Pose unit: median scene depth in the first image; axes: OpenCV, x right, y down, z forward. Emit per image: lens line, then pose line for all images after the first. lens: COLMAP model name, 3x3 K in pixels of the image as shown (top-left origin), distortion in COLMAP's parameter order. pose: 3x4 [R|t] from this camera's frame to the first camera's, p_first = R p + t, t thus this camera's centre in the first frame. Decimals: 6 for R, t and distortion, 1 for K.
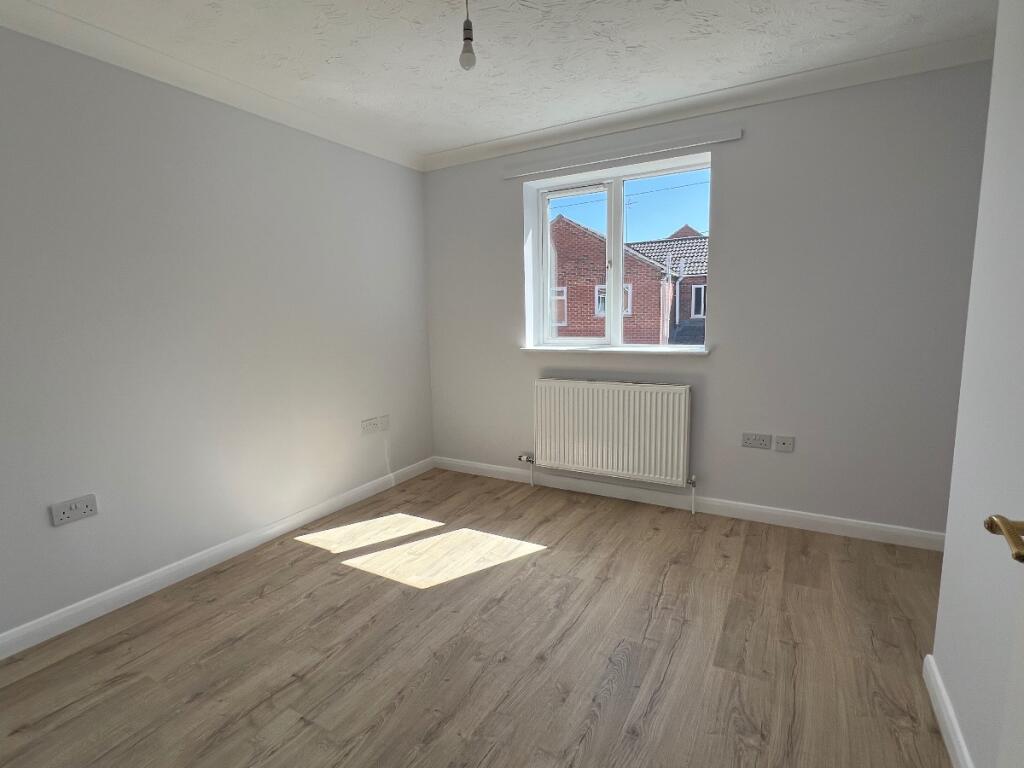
lens RADIAL K [[509.3, 0, 512.2], [0, 509.3, 378.7], [0, 0, 1]] dist [0.000659, 0.000143]
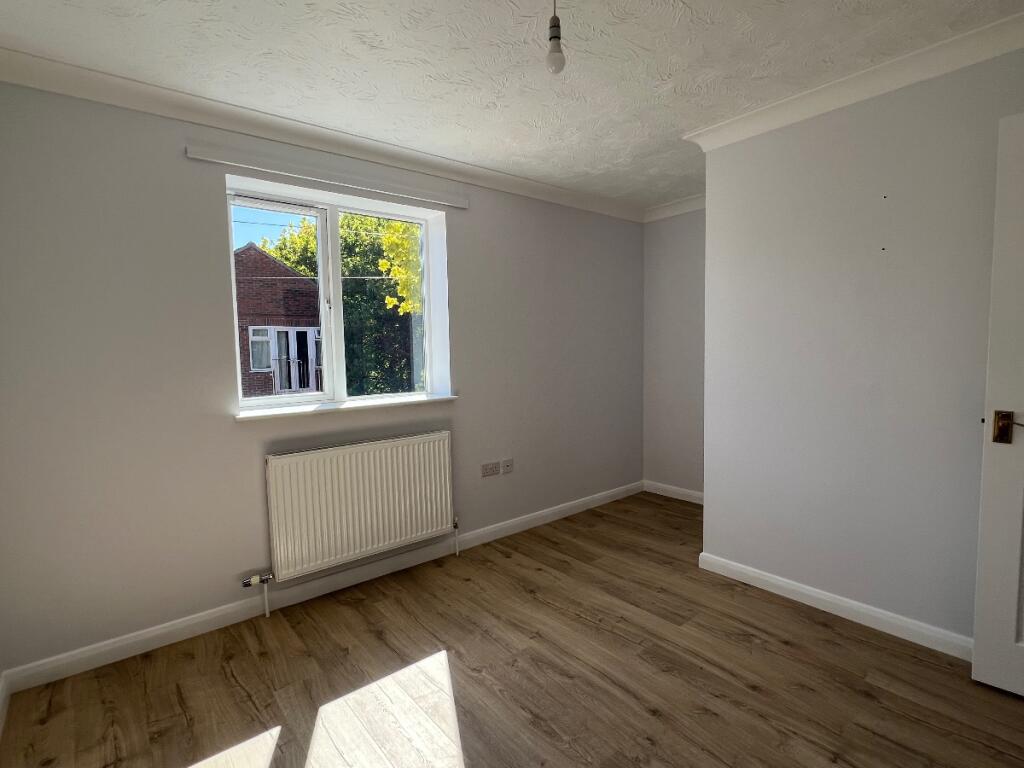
lens RADIAL K [[508.7, 0, 512.0], [0, 508.7, 384.0], [0, 0, 1]] dist [-0.000358, 0.000316]
pose [[0.363923, -0.056514, 0.929713, -0.580524], [0.134521, 0.990882, 0.007576, -0.074515], [-0.921664, 0.122309, 0.368207, 0.520493]]
